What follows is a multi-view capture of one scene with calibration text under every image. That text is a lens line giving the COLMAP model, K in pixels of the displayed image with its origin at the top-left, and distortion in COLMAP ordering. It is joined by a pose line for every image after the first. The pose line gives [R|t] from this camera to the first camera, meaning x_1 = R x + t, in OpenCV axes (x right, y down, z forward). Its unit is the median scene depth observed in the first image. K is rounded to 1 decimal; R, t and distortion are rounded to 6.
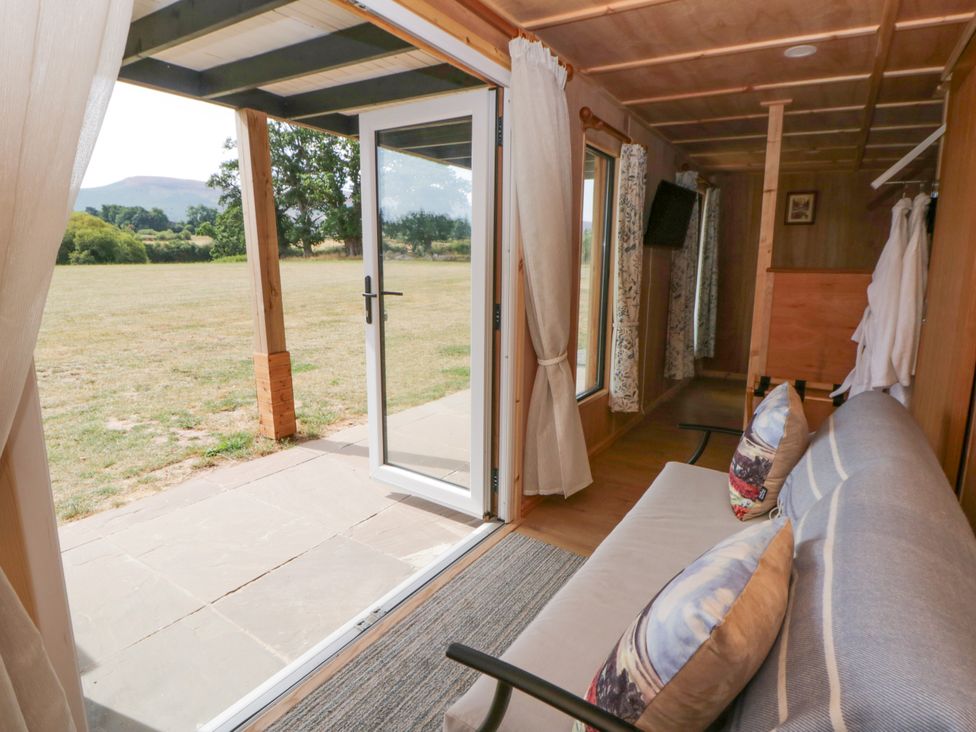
lens RADIAL K [[506.3, 0, 506.1], [0, 506.3, 350.4], [0, 0, 1]] dist [-0.000878, -0.012973]
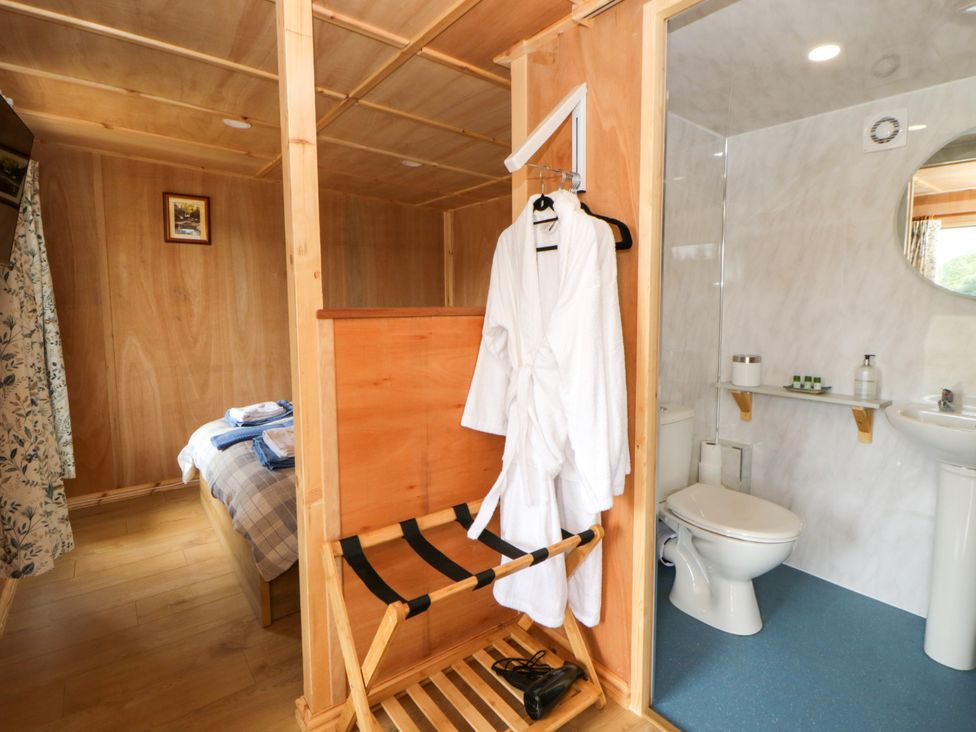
lens RADIAL K [[528.7, 0, 508.4], [0, 528.7, 343.8], [0, 0, 1]] dist [-0.001204, -0.001208]
pose [[0.359401, -0.088314, 0.928995, 0.074472], [0.170259, 0.985008, 0.027770, -0.067388], [-0.917520, 0.148189, 0.369049, 0.385704]]
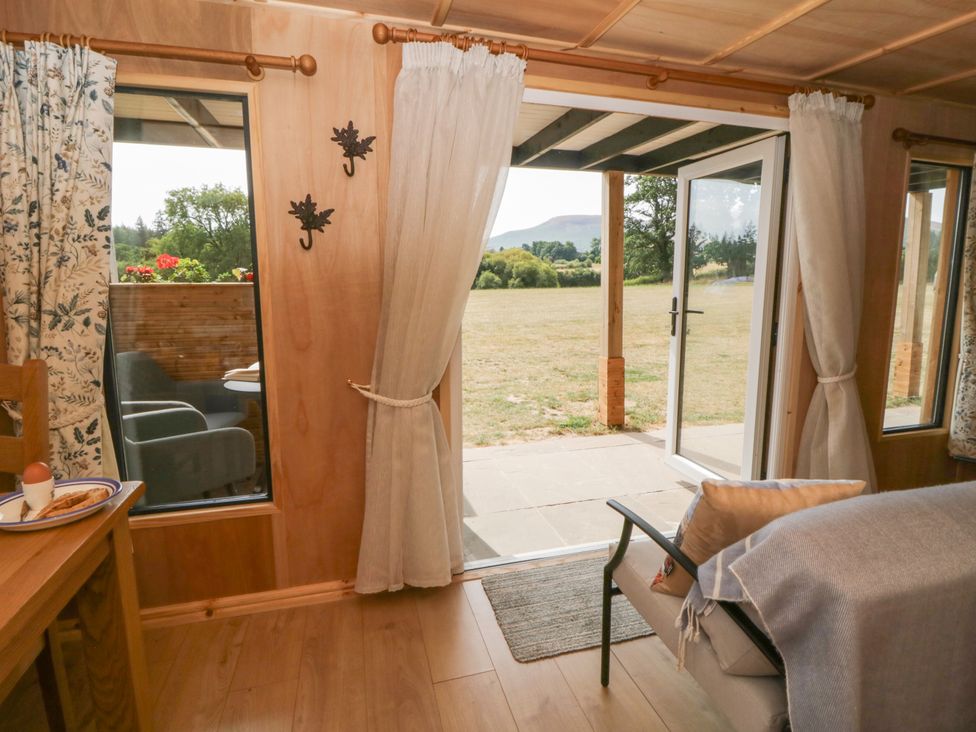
lens RADIAL K [[508.1, 0, 503.7], [0, 508.1, 356.9], [0, 0, 1]] dist [0.003450, -0.016104]
pose [[0.753005, 0.081107, -0.652997, 0.122752], [-0.102481, 0.994720, 0.005375, 0.017970], [0.649986, 0.062873, 0.757341, -0.106392]]
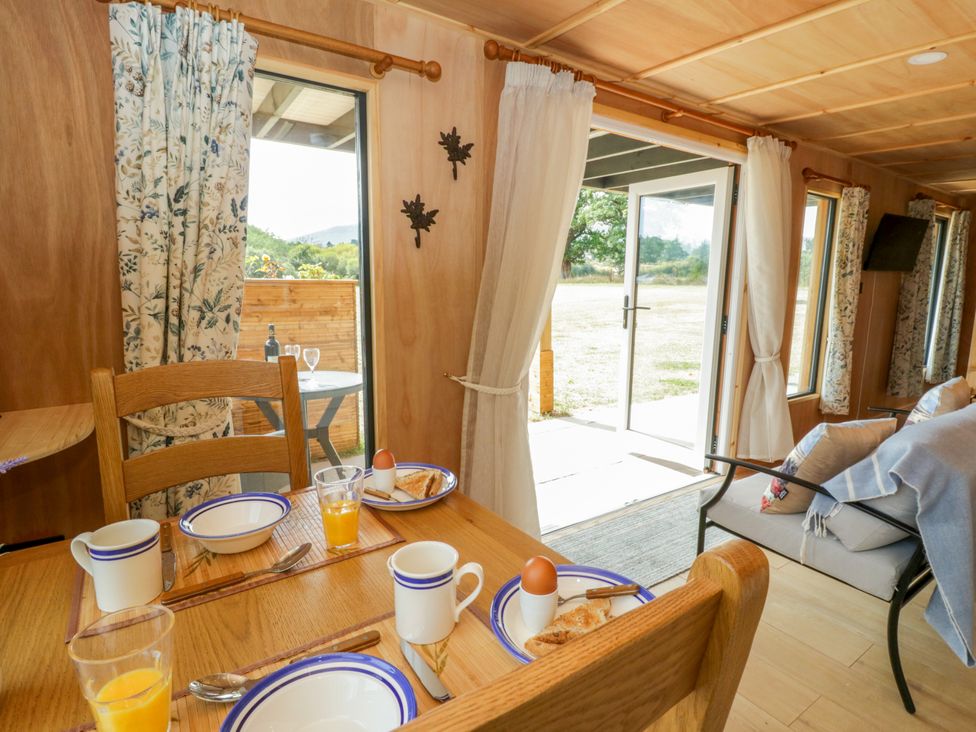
lens RADIAL K [[510.6, 0, 498.4], [0, 510.6, 365.7], [0, 0, 1]] dist [0.004856, -0.017387]
pose [[0.918955, 0.060143, -0.389750, -0.016393], [-0.066212, 0.997803, -0.002142, 0.041949], [0.388765, 0.027774, 0.920918, -0.249097]]
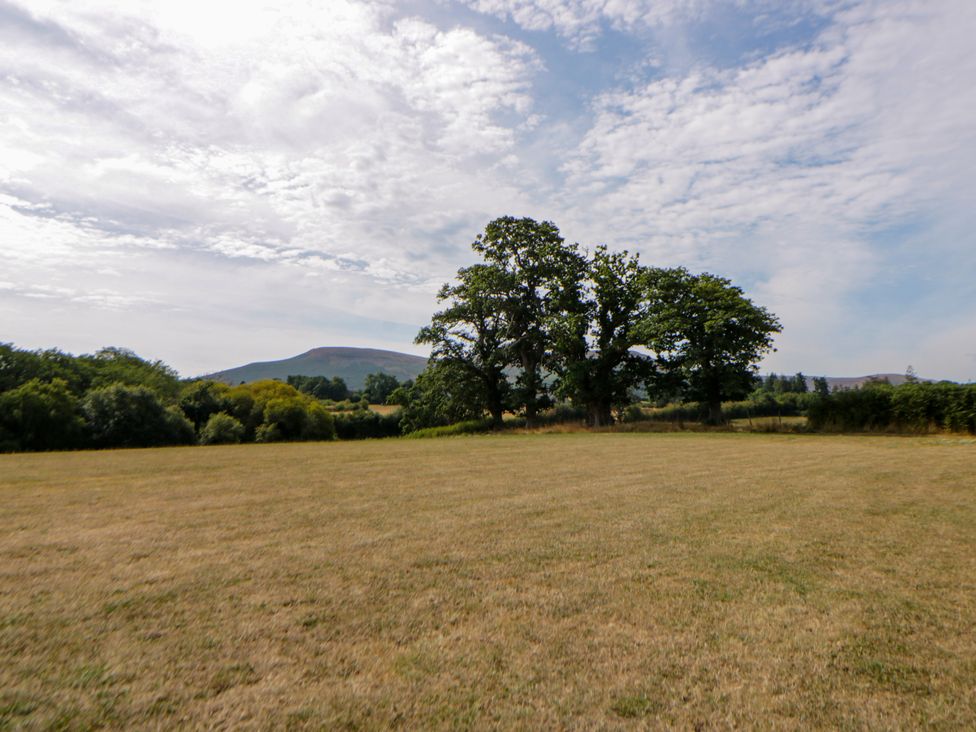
lens RADIAL K [[613.7, 0, 513.2], [0, 613.7, 325.0], [0, 0, 1]] dist [0.009942, 0.000194]
pose [[0.953236, -0.062253, -0.295747, -1.888834], [-0.041067, 0.942800, -0.330821, -0.400455], [0.299425, 0.327496, 0.896154, 1.924884]]
